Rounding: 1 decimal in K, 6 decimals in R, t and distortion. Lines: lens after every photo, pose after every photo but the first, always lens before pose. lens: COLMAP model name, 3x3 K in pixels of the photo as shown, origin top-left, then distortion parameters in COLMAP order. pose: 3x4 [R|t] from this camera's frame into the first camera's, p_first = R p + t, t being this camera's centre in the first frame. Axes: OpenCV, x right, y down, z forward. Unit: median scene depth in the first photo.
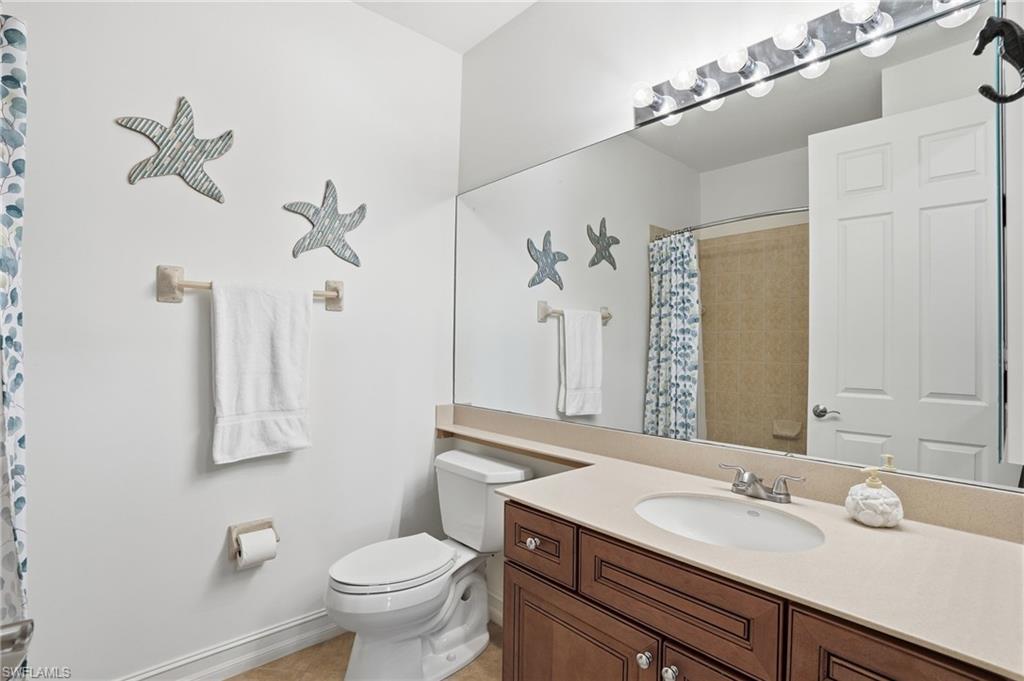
lens RADIAL K [[477.7, 0, 513.9], [0, 477.7, 341.9], [0, 0, 1]] dist [-0.067088, 0.024087]
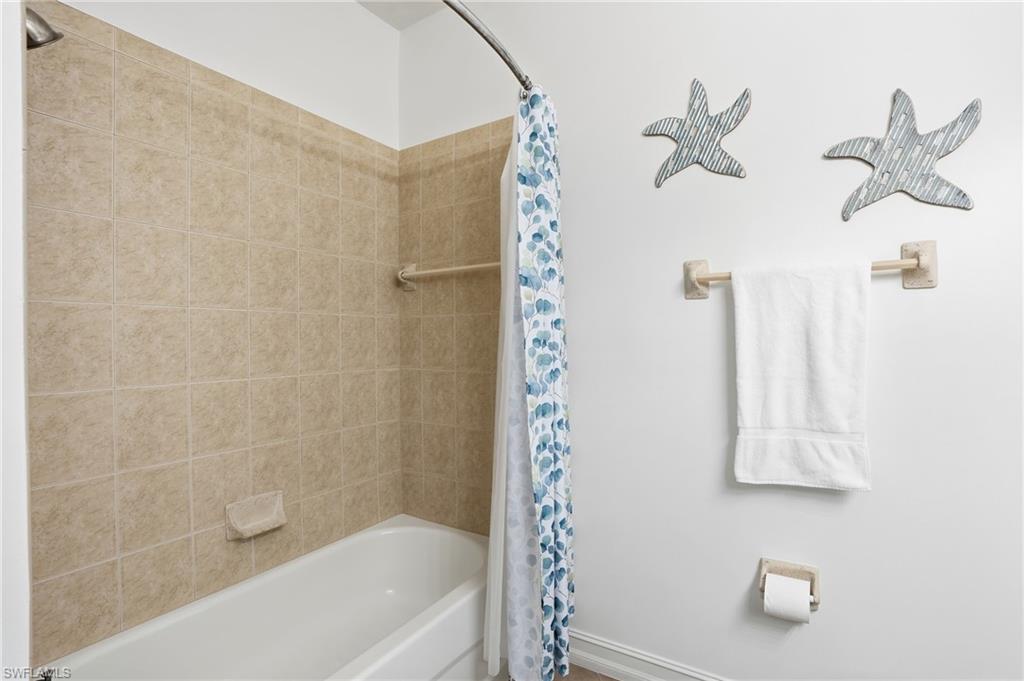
lens RADIAL K [[477.7, 0, 513.9], [0, 477.7, 341.9], [0, 0, 1]] dist [-0.067088, 0.024087]
pose [[0.275419, -0.009018, -0.961282, 0.078710], [0.014964, 0.999875, -0.005092, 0.002149], [0.961208, -0.012982, 0.275520, 0.343698]]
